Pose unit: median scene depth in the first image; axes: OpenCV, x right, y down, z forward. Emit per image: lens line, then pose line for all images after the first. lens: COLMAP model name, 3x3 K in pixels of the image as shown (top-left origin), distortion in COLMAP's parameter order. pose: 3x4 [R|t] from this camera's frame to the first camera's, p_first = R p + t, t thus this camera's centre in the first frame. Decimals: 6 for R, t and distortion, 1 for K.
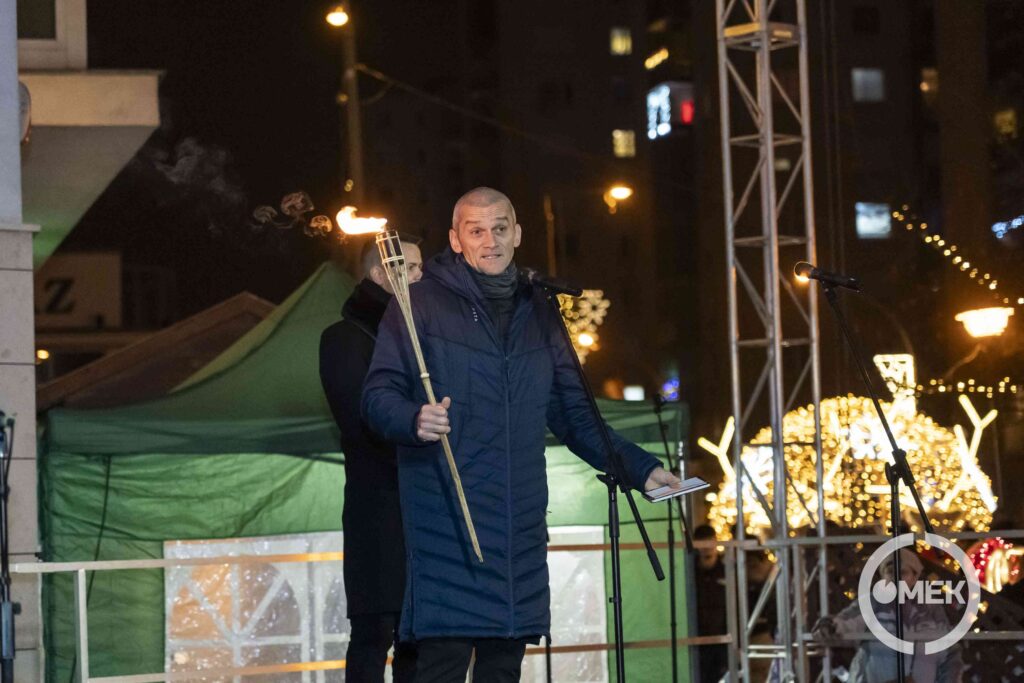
lens RADIAL K [[3075.5, 0, 512.0], [0, 3075.5, 341.5], [0, 0, 1]] dist [-0.035233, -0.799116]
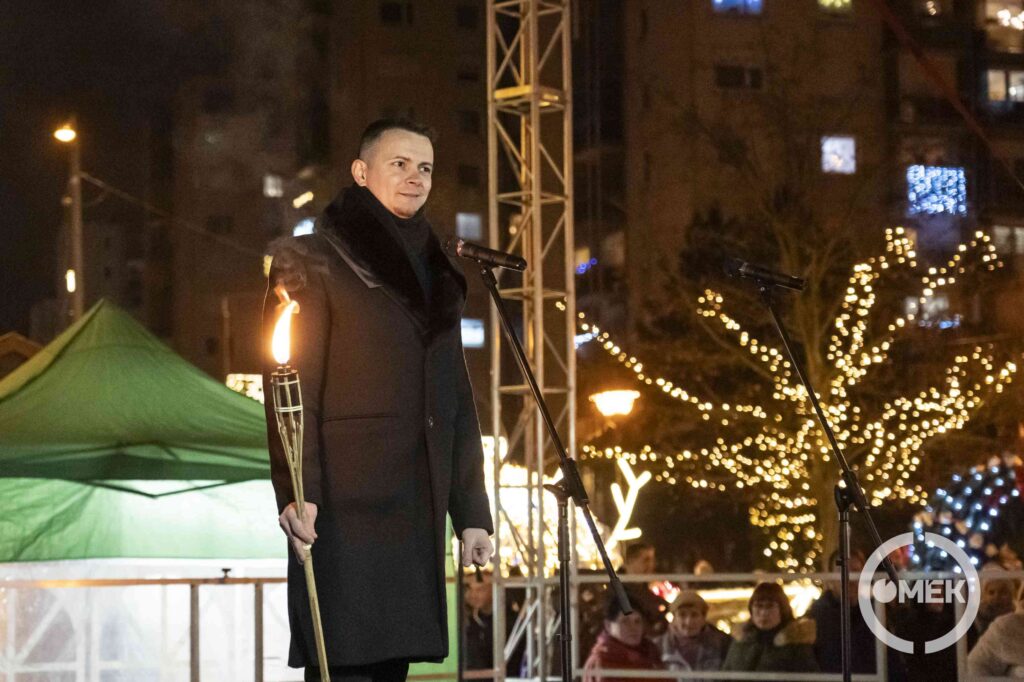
lens RADIAL K [[2553.9, 0, 512.0], [0, 2553.9, 341.0], [0, 0, 1]] dist [0.018795, 0.298012]
pose [[0.992286, 0.035376, 0.118818, -0.030658], [-0.031901, 0.999009, -0.031027, 0.012817], [-0.119798, 0.026998, 0.992431, 0.156893]]
